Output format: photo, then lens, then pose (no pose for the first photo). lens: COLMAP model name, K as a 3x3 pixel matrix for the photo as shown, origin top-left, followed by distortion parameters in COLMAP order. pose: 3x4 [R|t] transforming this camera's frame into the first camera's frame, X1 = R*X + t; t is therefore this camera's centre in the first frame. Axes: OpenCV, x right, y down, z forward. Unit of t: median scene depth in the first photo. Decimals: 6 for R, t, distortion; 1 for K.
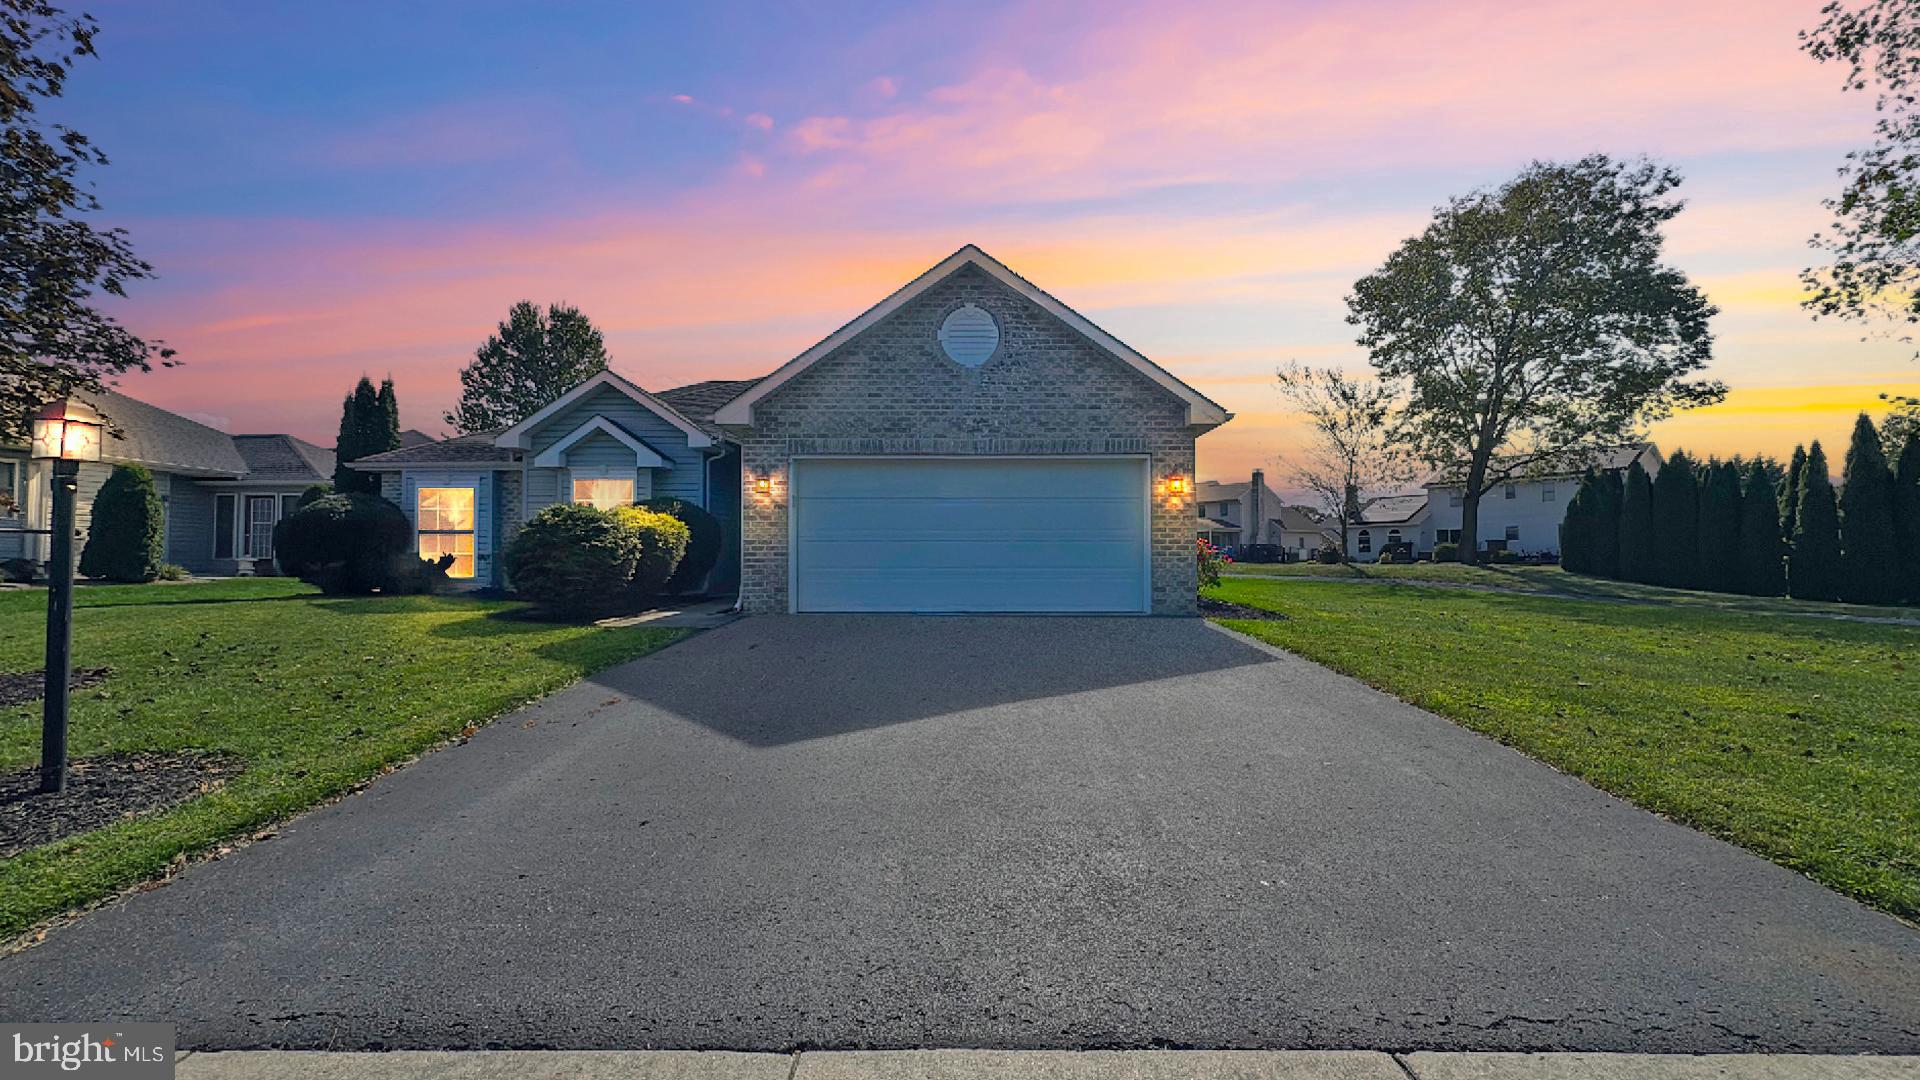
lens RADIAL K [[738.2, 0, 963.3], [0, 738.2, 538.2], [0, 0, 1]] dist [-0.001109, -0.000062]
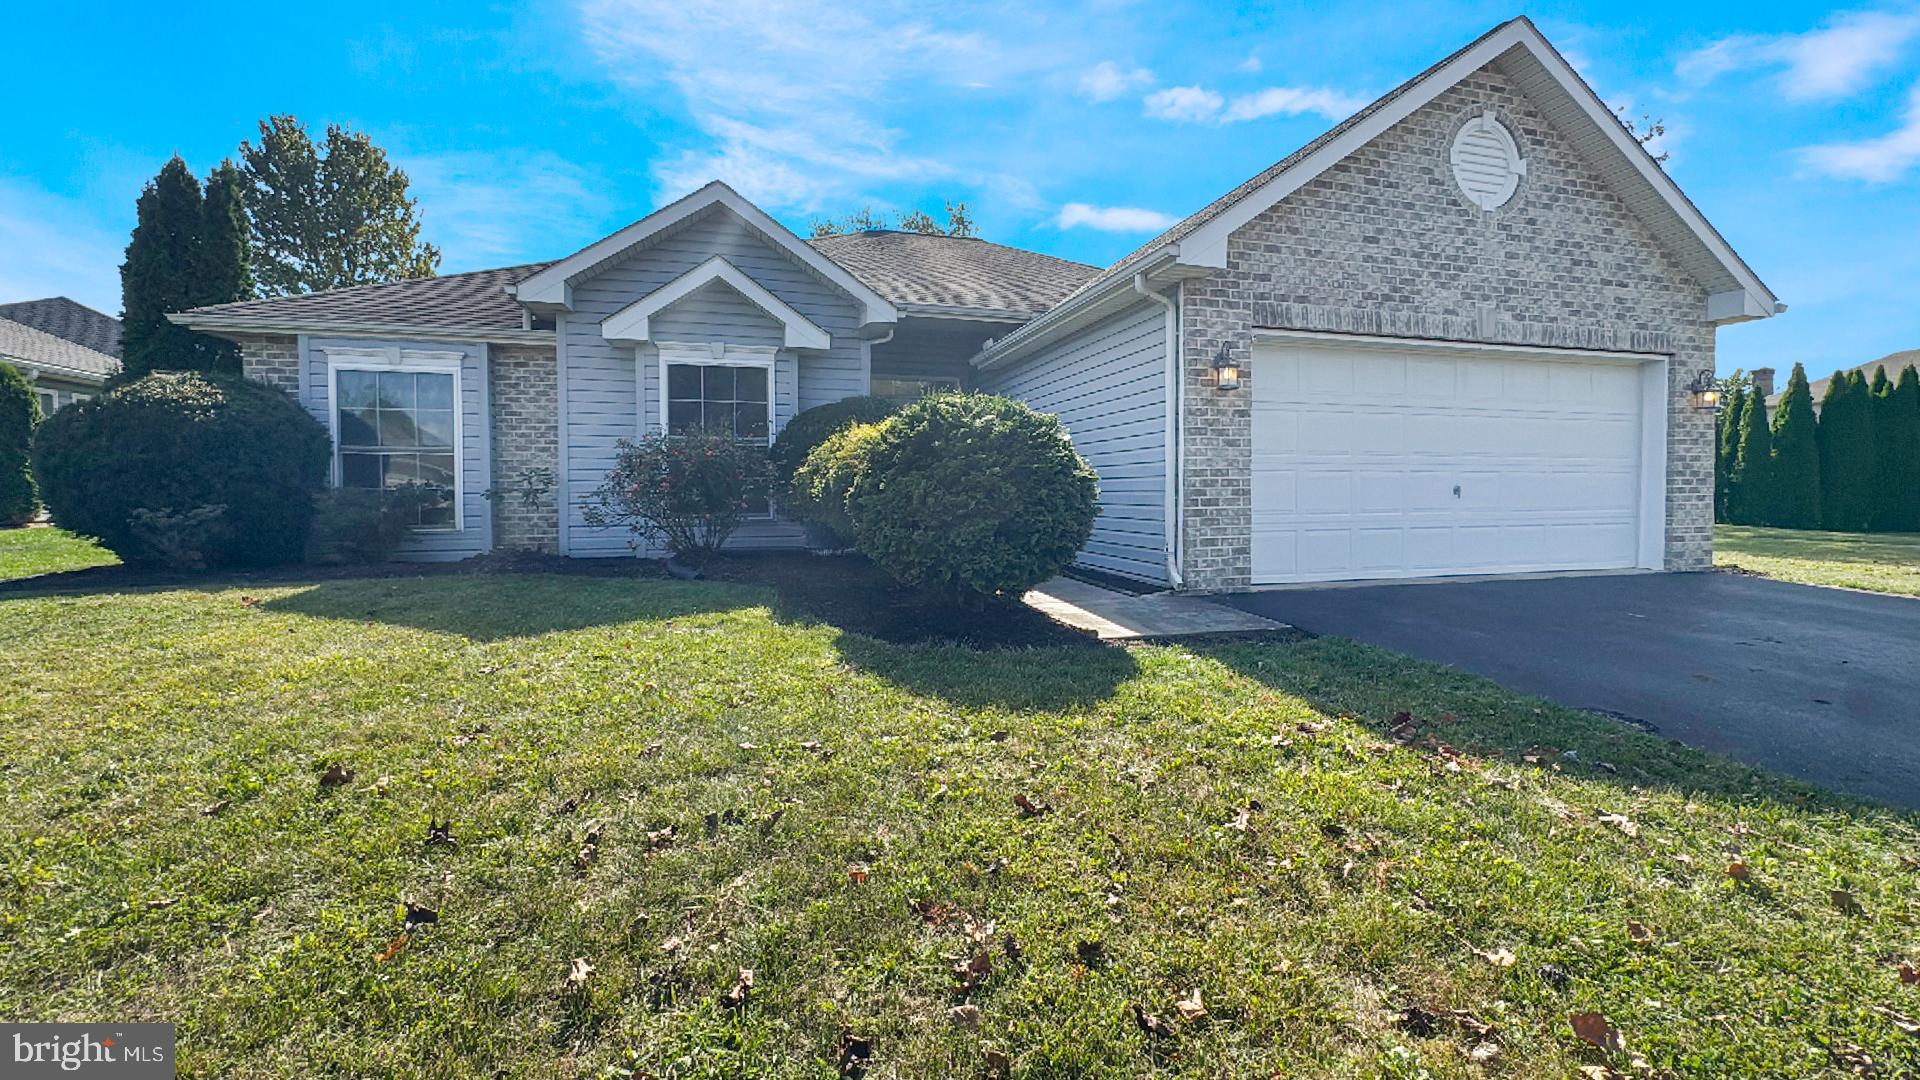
lens RADIAL K [[760.1, 0, 968.3], [0, 760.1, 510.1], [0, 0, 1]] dist [-0.000697, -0.000059]
pose [[0.961392, -0.008410, 0.275054, -0.430886], [-0.007206, 0.998421, 0.055715, 0.002382], [-0.275088, -0.055546, 0.959813, 0.311340]]
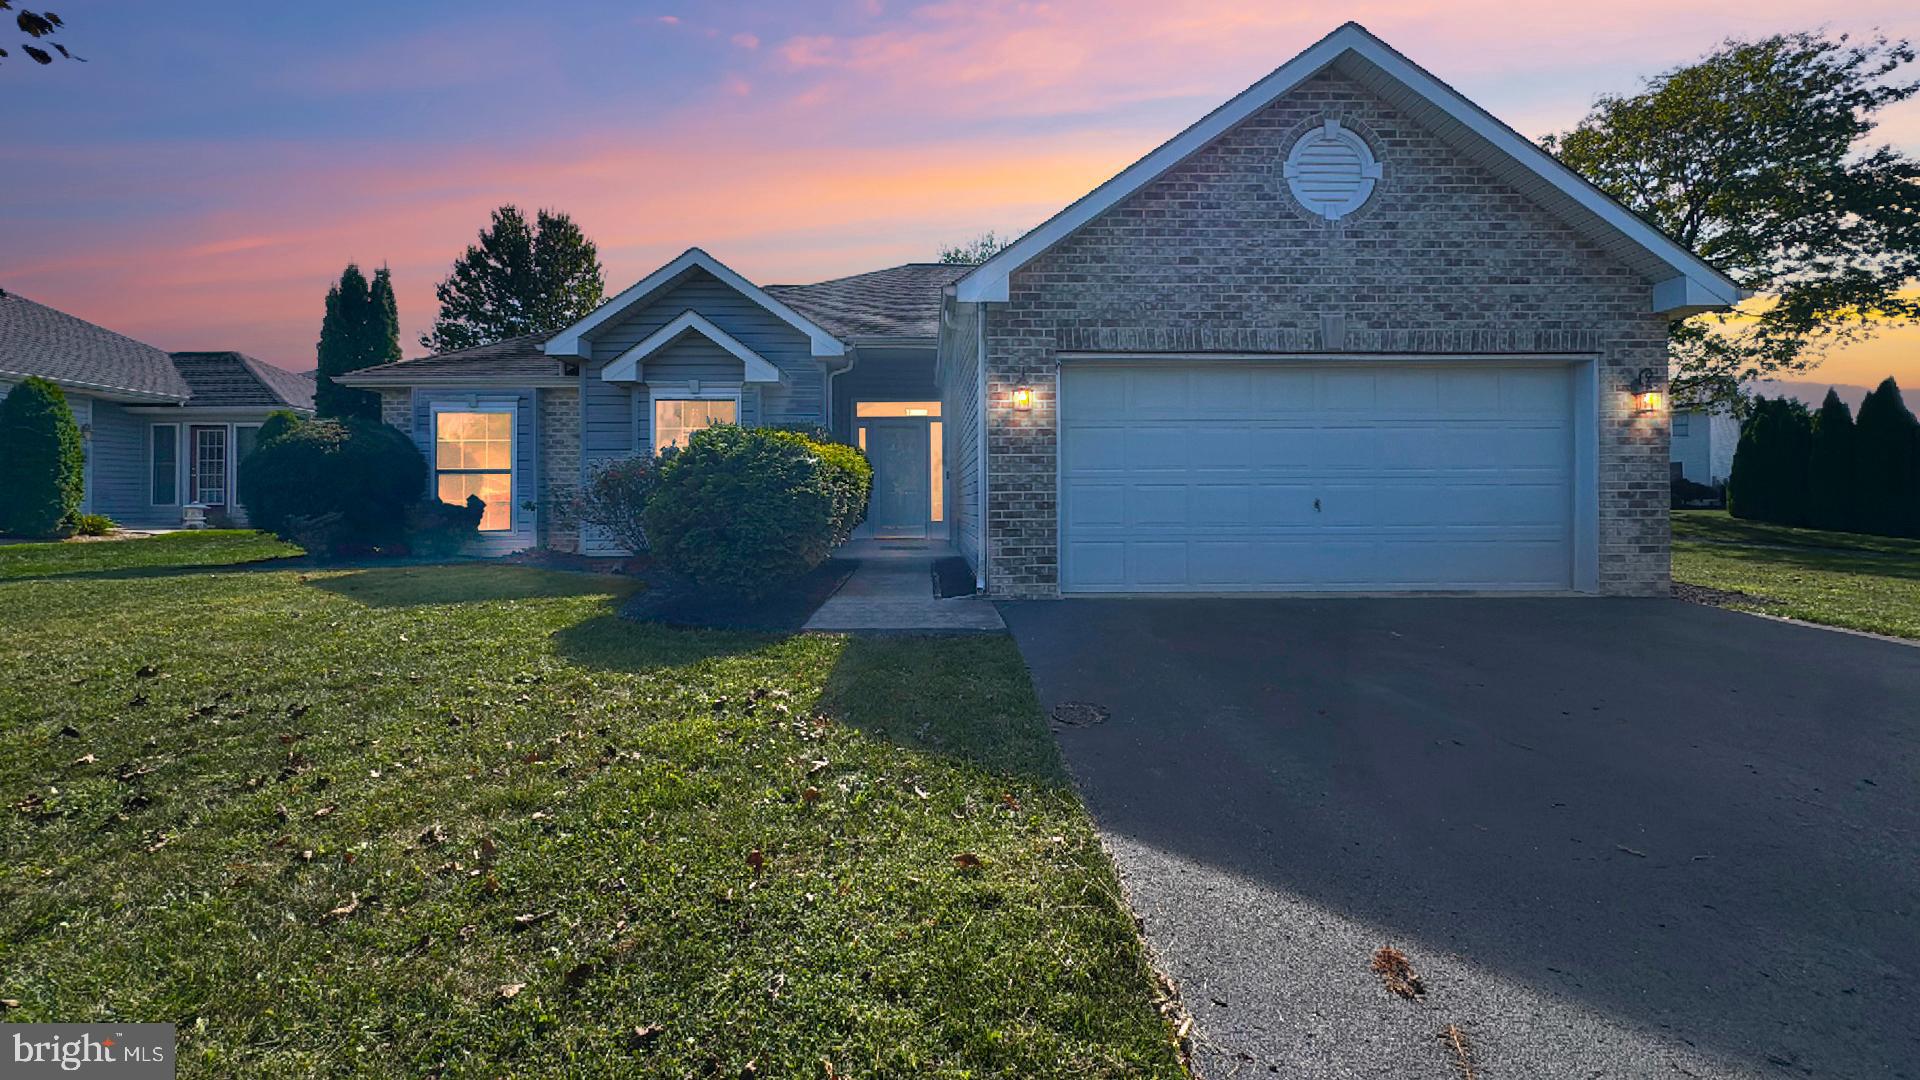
lens RADIAL K [[751.9, 0, 945.8], [0, 751.9, 499.3], [0, 0, 1]] dist [-0.000450, 0.000173]
pose [[0.999770, -0.000353, 0.021436, -0.237173], [-0.000255, 0.999599, 0.028332, -0.001536], [-0.021438, -0.028331, 0.999369, 0.228639]]
